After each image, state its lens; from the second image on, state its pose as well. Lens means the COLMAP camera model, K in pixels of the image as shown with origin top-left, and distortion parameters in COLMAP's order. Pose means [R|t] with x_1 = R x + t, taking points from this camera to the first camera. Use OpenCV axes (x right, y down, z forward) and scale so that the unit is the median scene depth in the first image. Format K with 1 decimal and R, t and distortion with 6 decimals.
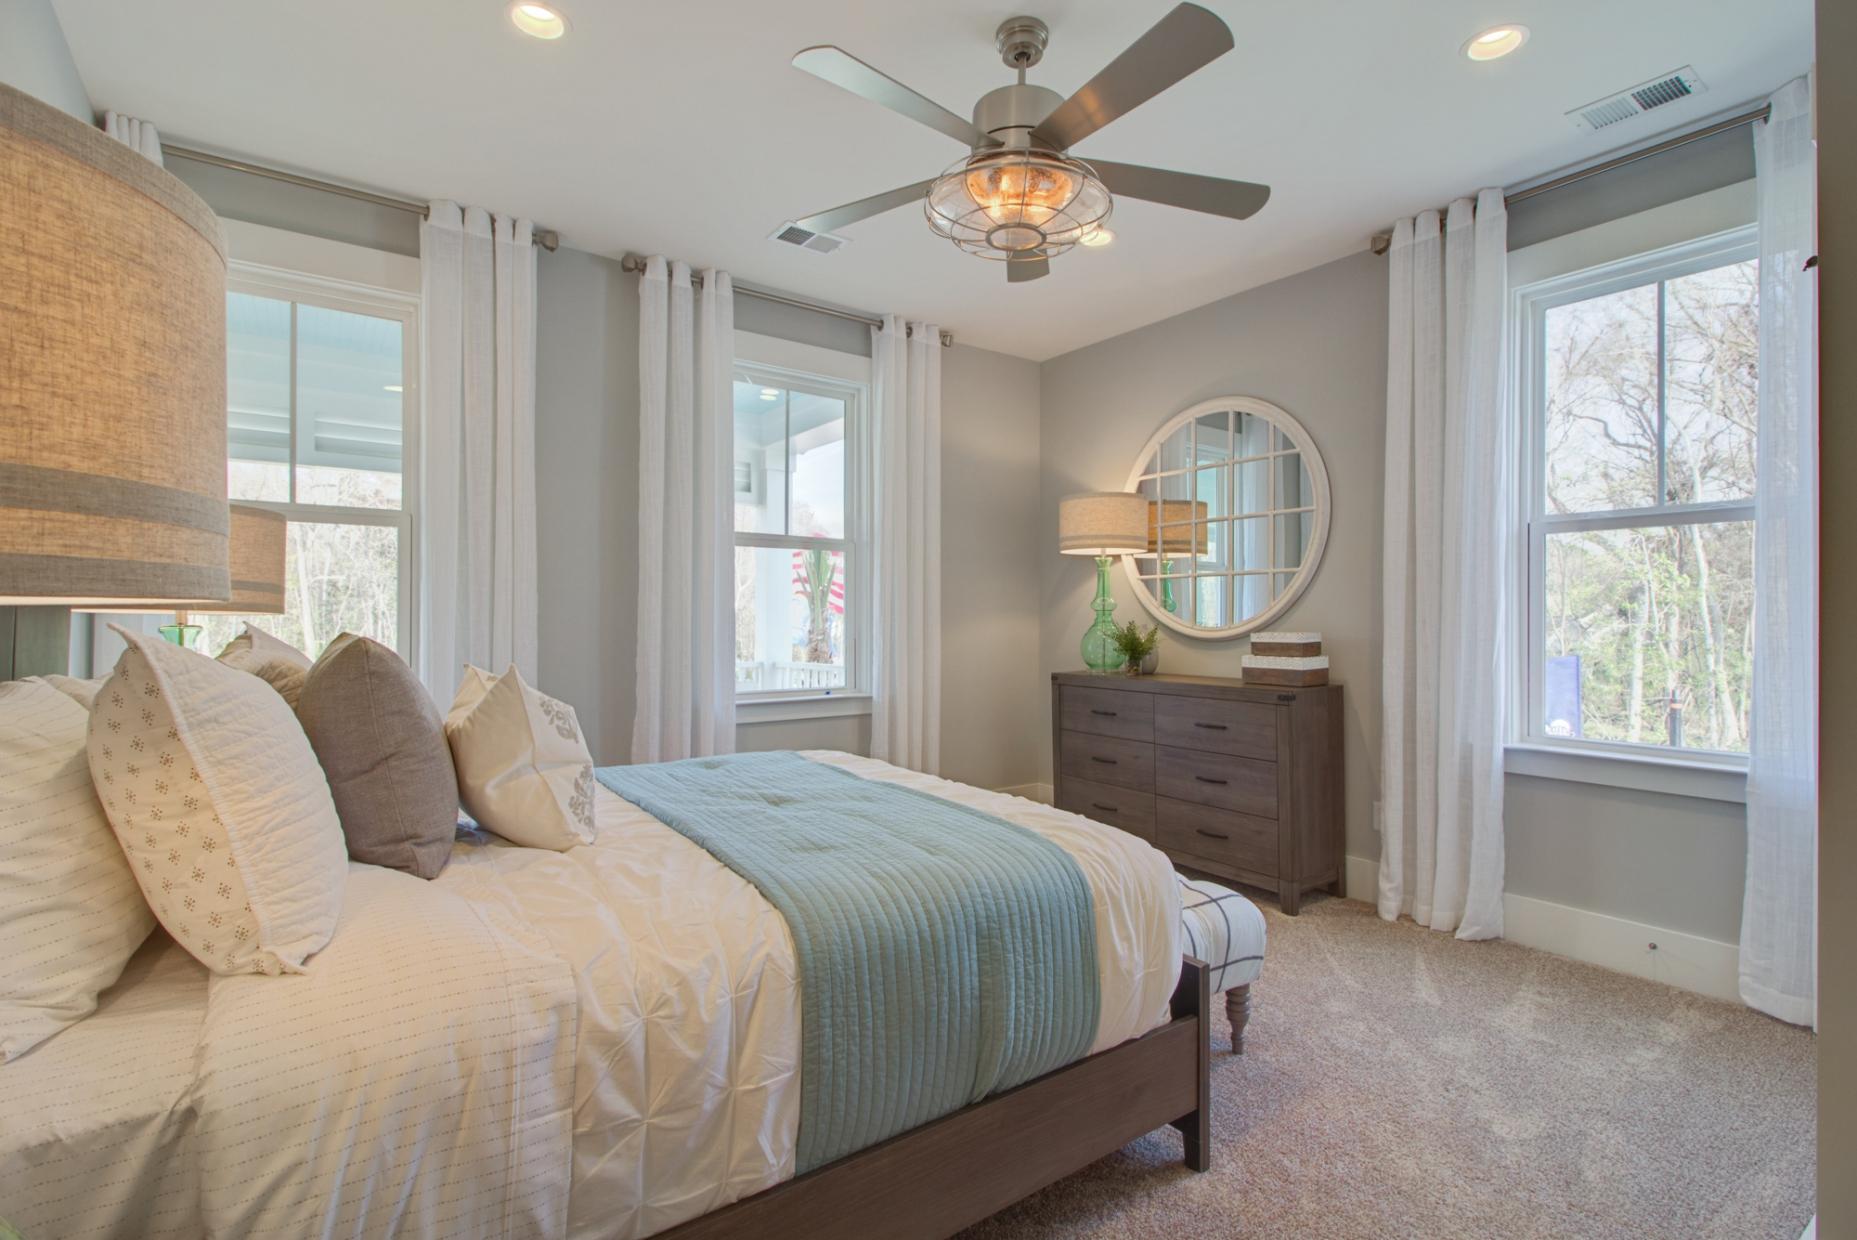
lens RADIAL K [[868.0, 0, 928.5], [0, 868.0, 620.0], [0, 0, 1]] dist [0.001069, -0.000110]
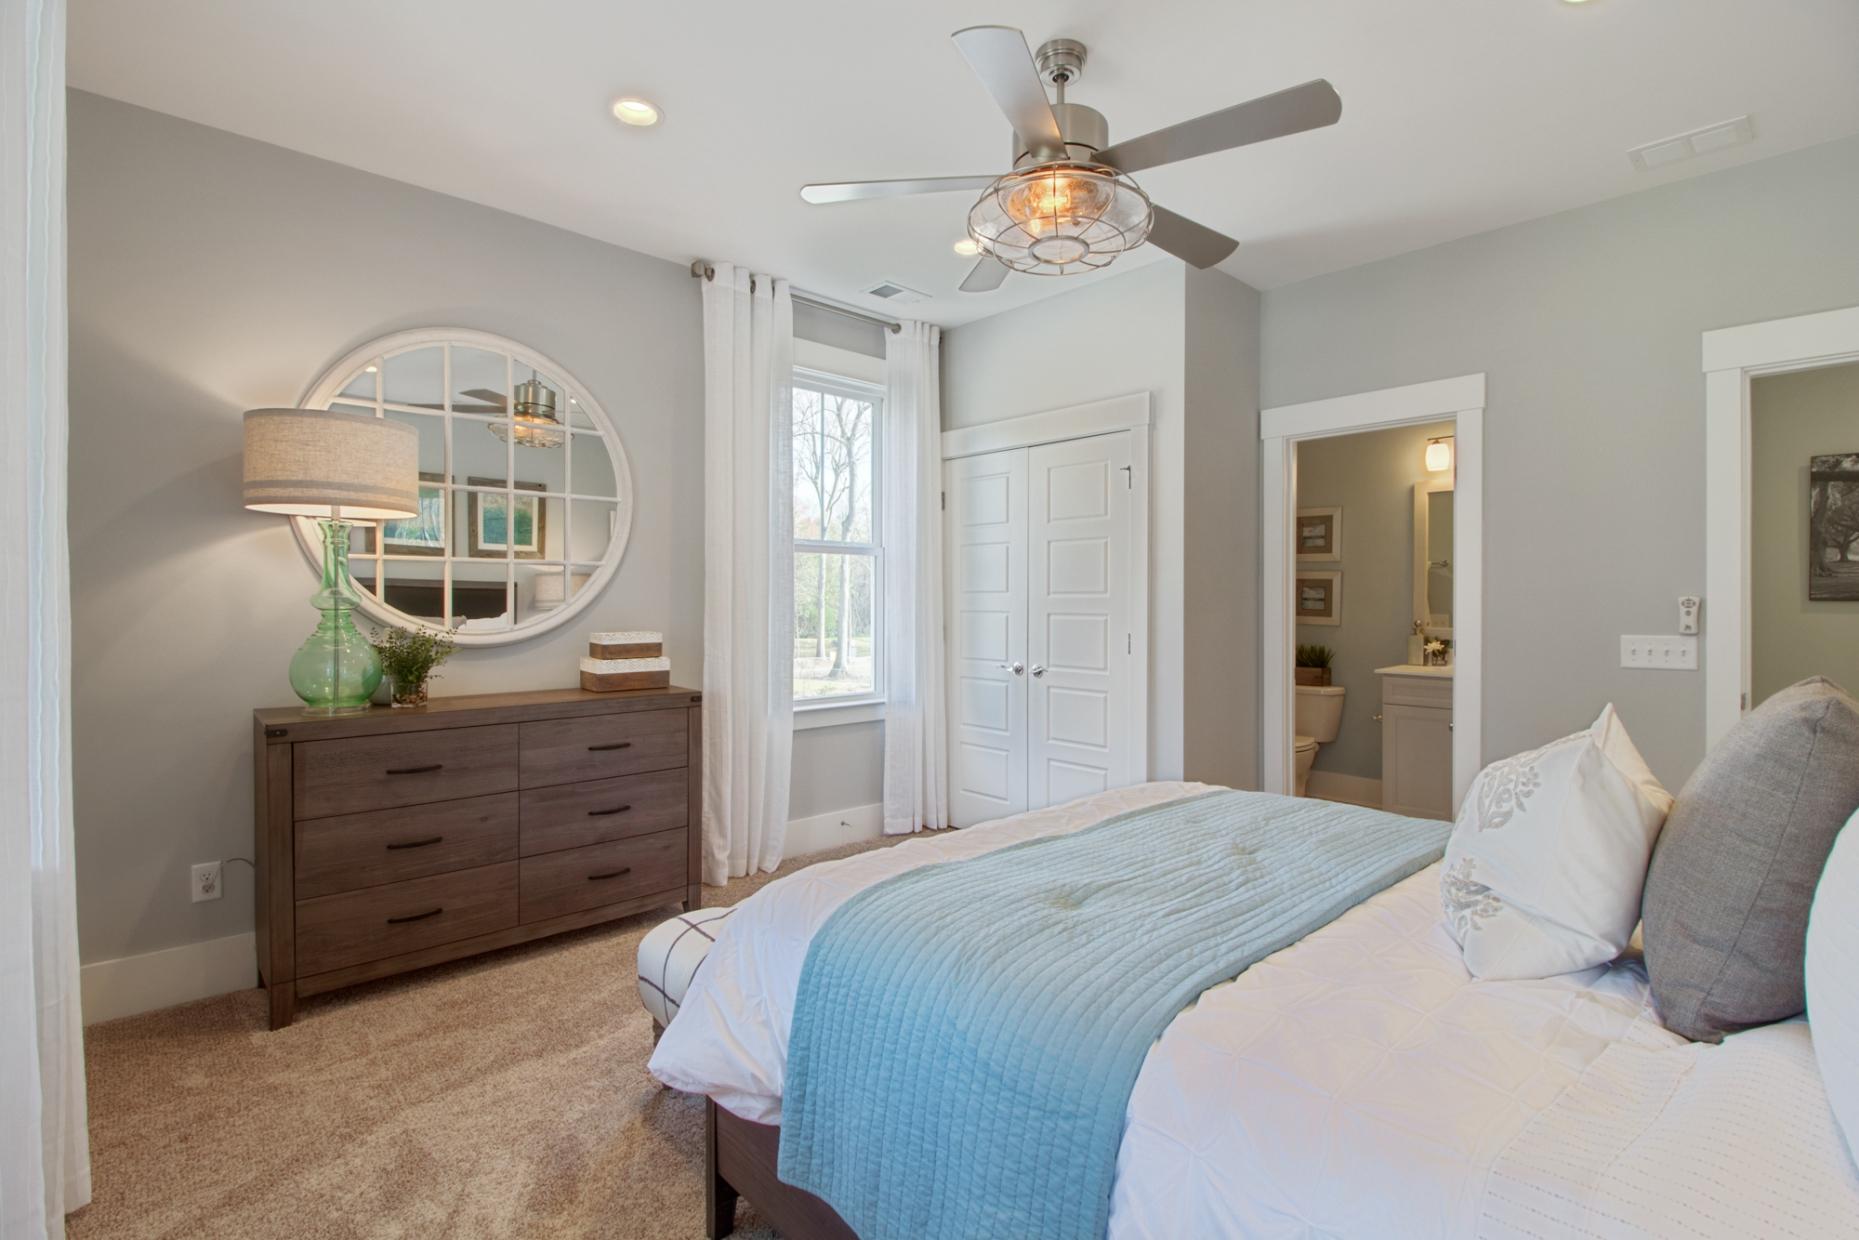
lens RADIAL K [[877.7, 0, 930.4], [0, 877.7, 590.5], [0, 0, 1]] dist [-0.001220, -0.000461]
pose [[-0.142303, 0.004002, 0.989815, -0.571428], [-0.003740, 0.999983, -0.004580, -0.027468], [-0.989816, -0.004354, -0.142286, 0.823804]]
